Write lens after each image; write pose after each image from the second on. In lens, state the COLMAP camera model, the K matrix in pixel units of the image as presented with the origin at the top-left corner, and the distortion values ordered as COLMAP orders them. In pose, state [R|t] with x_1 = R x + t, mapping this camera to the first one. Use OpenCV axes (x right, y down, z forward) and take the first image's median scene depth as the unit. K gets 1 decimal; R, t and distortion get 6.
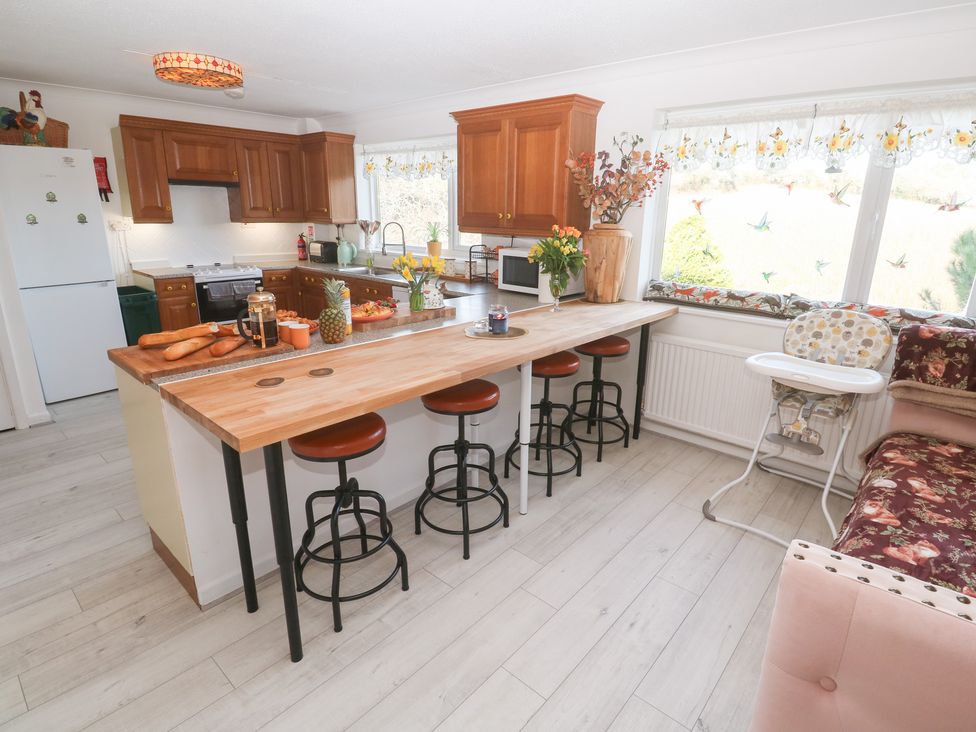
lens RADIAL K [[523.6, 0, 492.0], [0, 523.6, 362.5], [0, 0, 1]] dist [-0.005934, -0.003235]
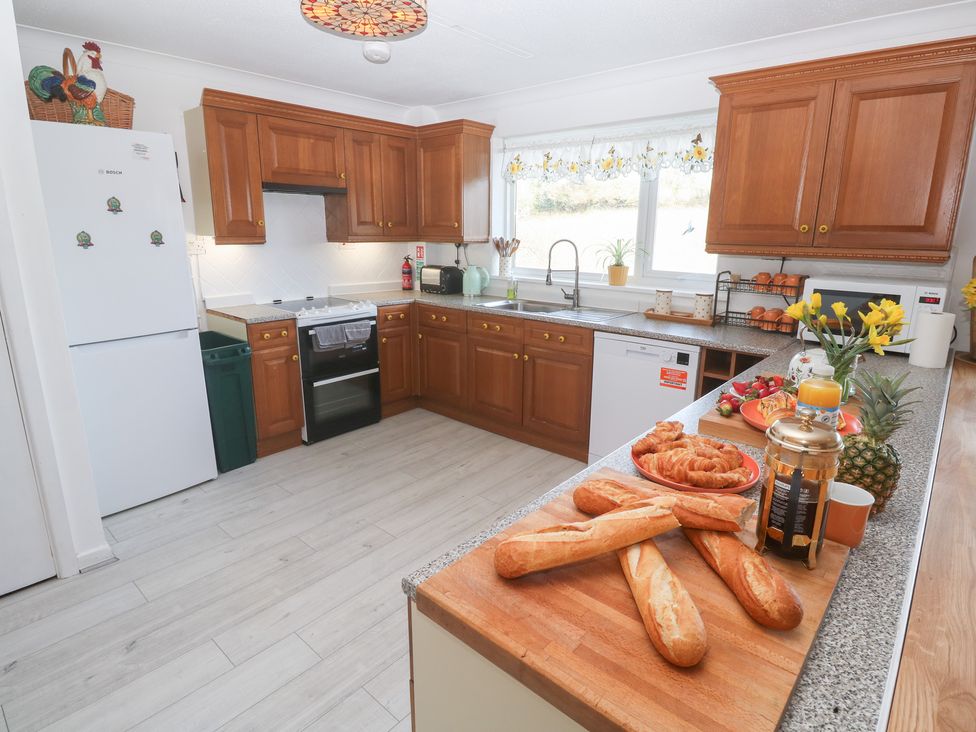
lens RADIAL K [[523.6, 0, 484.7], [0, 523.6, 363.4], [0, 0, 1]] dist [-0.005934, -0.003235]
pose [[0.999947, -0.010111, 0.002004, -0.299754], [0.010168, 0.999473, -0.030843, -0.074351], [-0.001691, 0.030861, 0.999522, 0.274919]]
